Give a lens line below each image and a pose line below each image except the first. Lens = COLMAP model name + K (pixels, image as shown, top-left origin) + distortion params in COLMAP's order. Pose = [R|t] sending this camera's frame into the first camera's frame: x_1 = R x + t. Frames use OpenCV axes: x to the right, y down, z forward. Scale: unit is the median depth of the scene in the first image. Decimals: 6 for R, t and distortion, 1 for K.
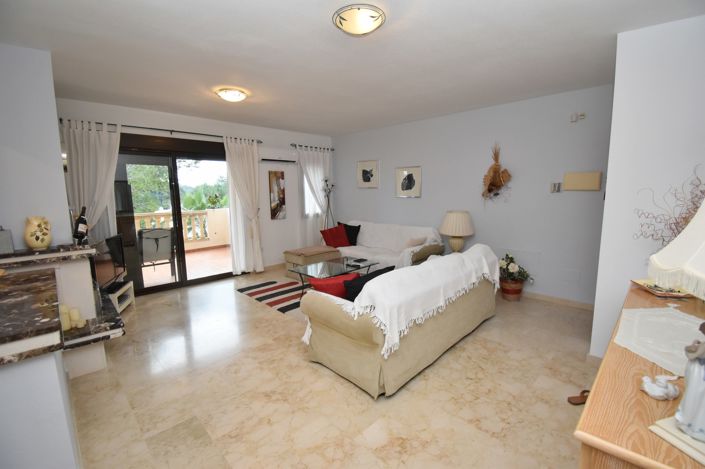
lens RADIAL K [[307.6, 0, 360.6], [0, 307.6, 231.8], [0, 0, 1]] dist [0.001439, -0.019679]
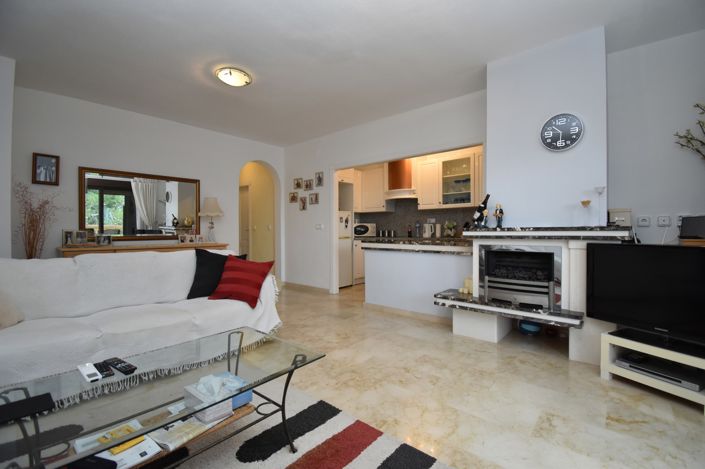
lens RADIAL K [[307.6, 0, 360.6], [0, 307.6, 231.8], [0, 0, 1]] dist [0.001439, -0.019679]
pose [[-0.996761, 0.015558, -0.078896, -0.238625], [0.004958, 0.991130, 0.132806, -0.058603], [0.080262, 0.131985, -0.987997, 1.264263]]
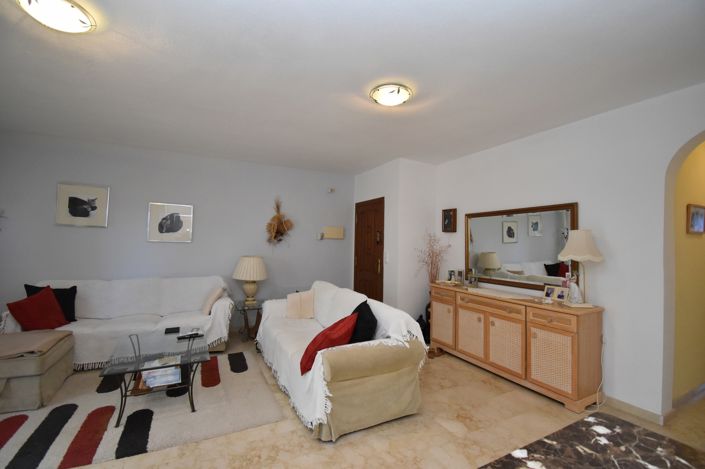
lens RADIAL K [[306.0, 0, 354.8], [0, 306.0, 233.1], [0, 0, 1]] dist [0.011144, -0.020234]
pose [[0.305271, 0.048333, 0.951038, -0.568489], [0.102809, 0.991201, -0.083374, -0.025811], [-0.946699, 0.123227, 0.297616, 0.397208]]
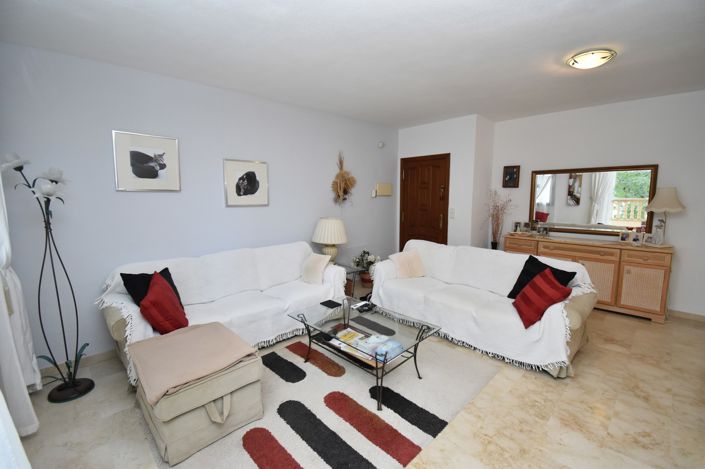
lens RADIAL K [[306.0, 0, 354.8], [0, 306.0, 233.1], [0, 0, 1]] dist [0.011144, -0.020234]
pose [[0.024215, -0.114273, 0.993154, -0.642649], [0.138543, 0.984243, 0.109870, -0.121297], [-0.990060, 0.134934, 0.039665, 0.951271]]
